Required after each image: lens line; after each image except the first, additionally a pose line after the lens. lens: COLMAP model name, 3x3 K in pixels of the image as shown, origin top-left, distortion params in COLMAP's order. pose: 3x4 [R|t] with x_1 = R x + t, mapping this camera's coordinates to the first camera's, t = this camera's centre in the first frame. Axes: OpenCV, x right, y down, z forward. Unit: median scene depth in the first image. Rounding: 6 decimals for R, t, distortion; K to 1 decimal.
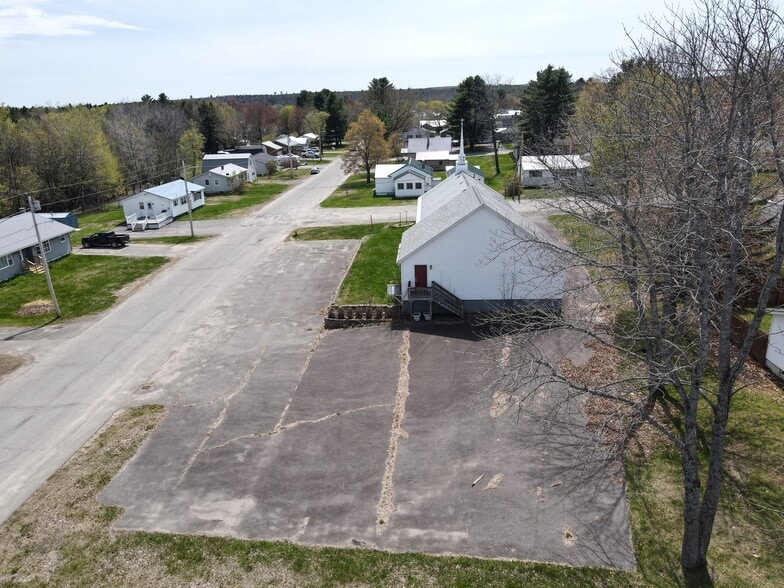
lens RADIAL K [[576.3, 0, 391.6], [0, 576.3, 289.2], [0, 0, 1]] dist [0.000729, 0.026047]
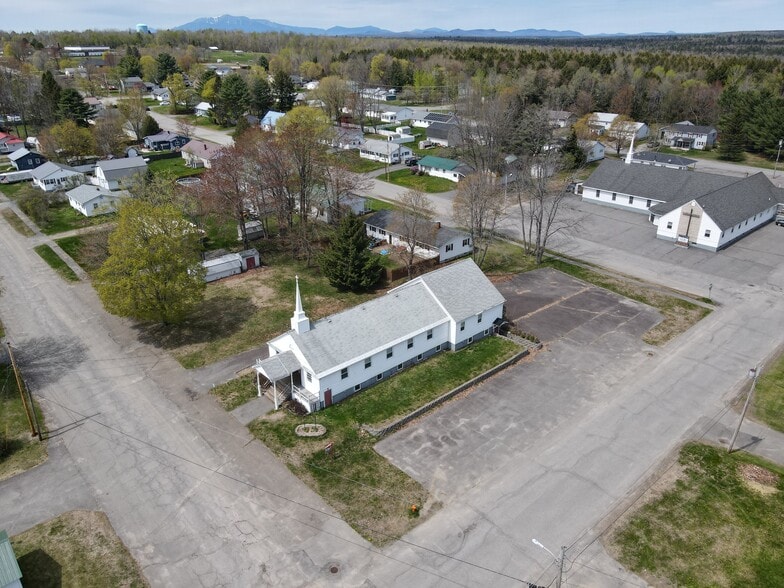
lens RADIAL K [[576.3, 0, 391.6], [0, 576.3, 289.2], [0, 0, 1]] dist [0.000729, 0.026047]
pose [[-0.709886, -0.246133, 0.659909, -0.885743], [0.250660, 0.787316, 0.563296, -1.140780], [-0.658203, 0.565289, -0.497209, 2.068492]]
